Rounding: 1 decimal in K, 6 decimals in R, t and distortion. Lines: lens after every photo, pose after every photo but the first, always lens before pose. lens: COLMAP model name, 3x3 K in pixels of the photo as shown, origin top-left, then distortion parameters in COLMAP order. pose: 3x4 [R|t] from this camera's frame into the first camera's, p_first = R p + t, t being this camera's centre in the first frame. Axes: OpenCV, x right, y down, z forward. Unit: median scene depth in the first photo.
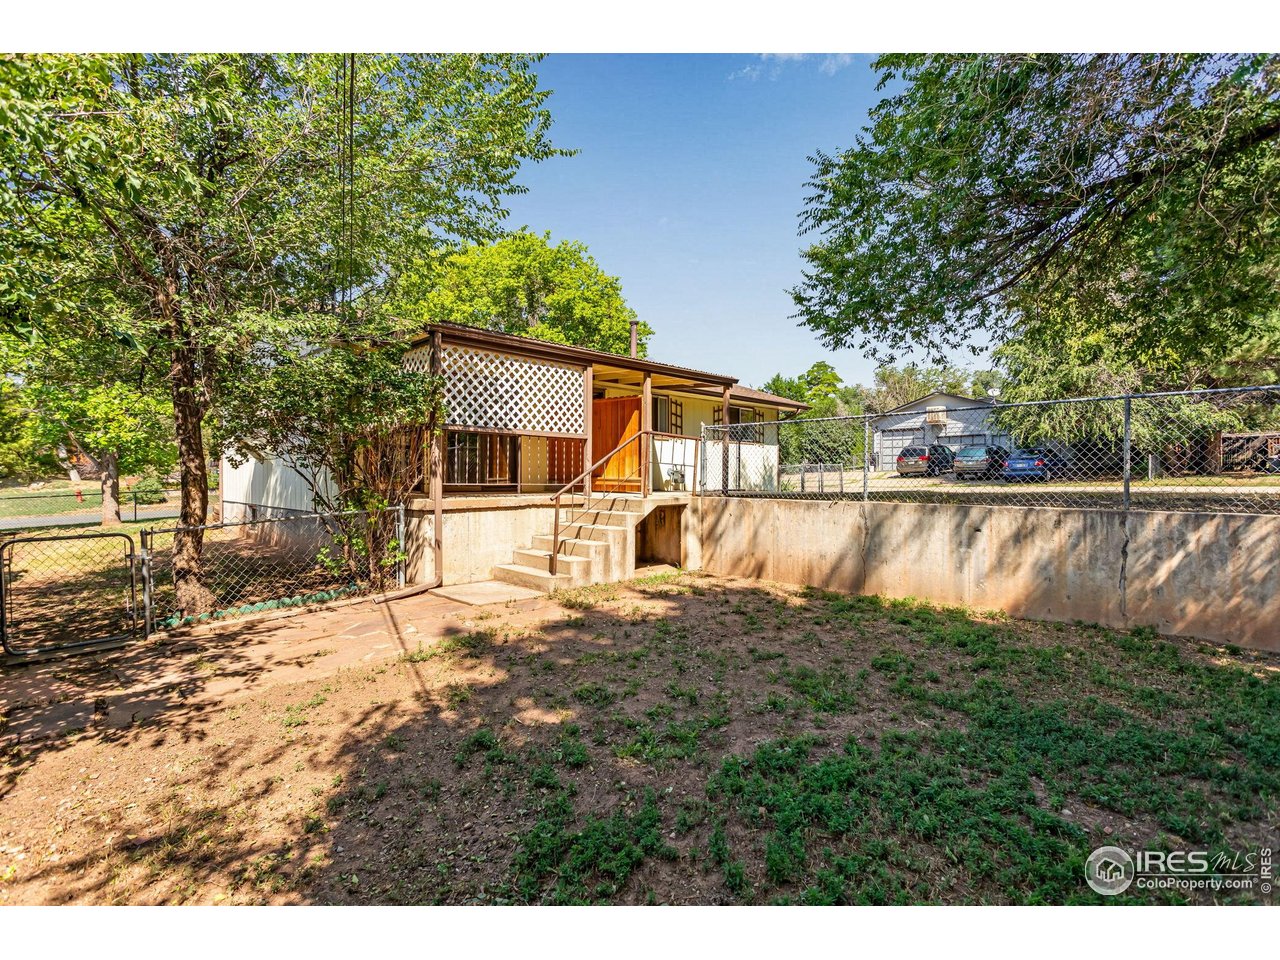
lens RADIAL K [[610.2, 0, 638.0], [0, 610.2, 474.7], [0, 0, 1]] dist [0.000083, -0.000298]
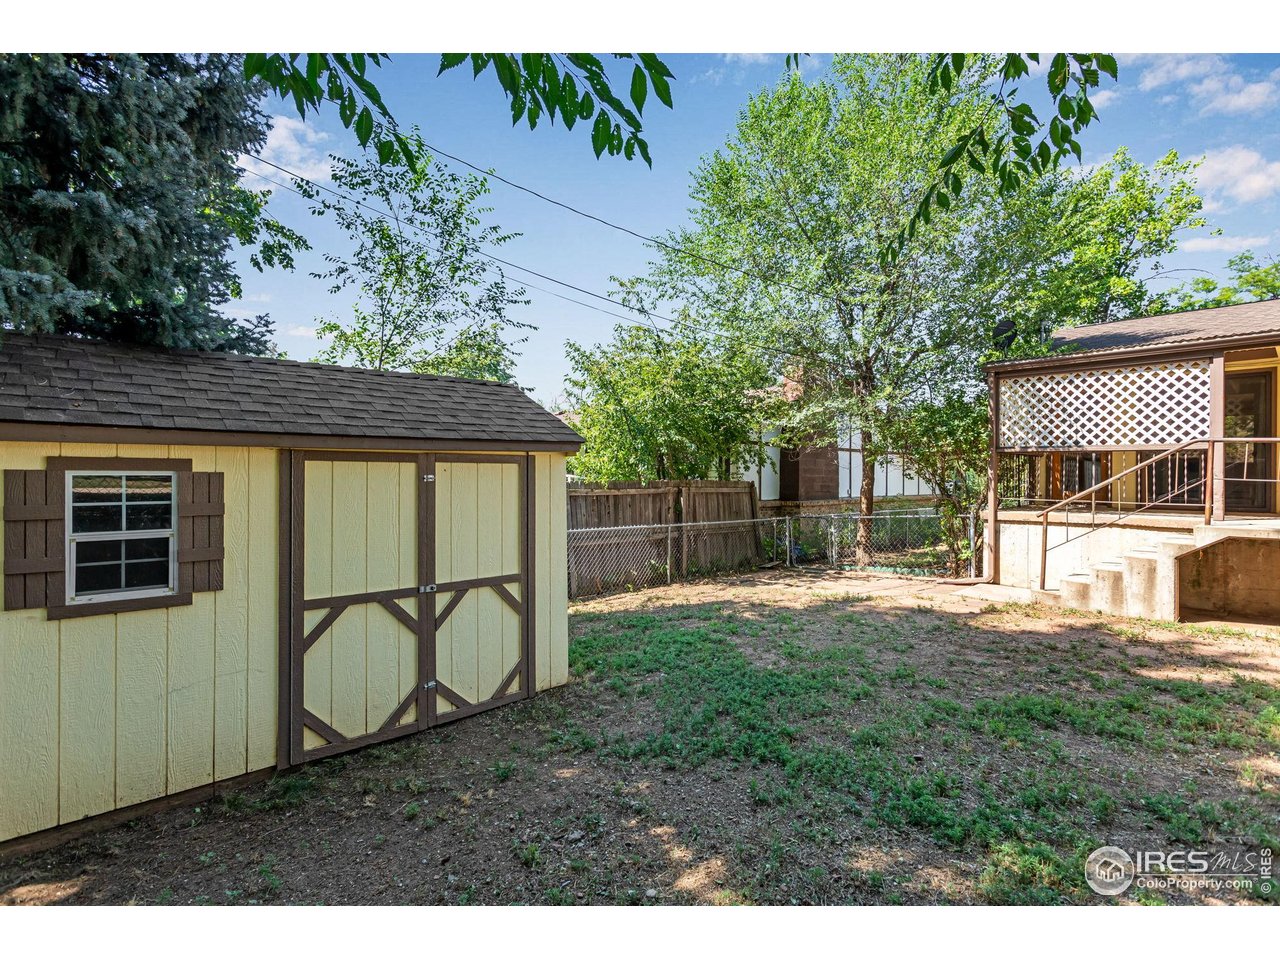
lens RADIAL K [[610.2, 0, 638.0], [0, 610.2, 474.7], [0, 0, 1]] dist [0.000083, -0.000298]
pose [[-0.031524, -0.012574, -0.999424, 0.830331], [-0.008367, 0.999889, -0.012316, -0.010074], [0.999468, 0.007974, -0.031626, 0.316483]]
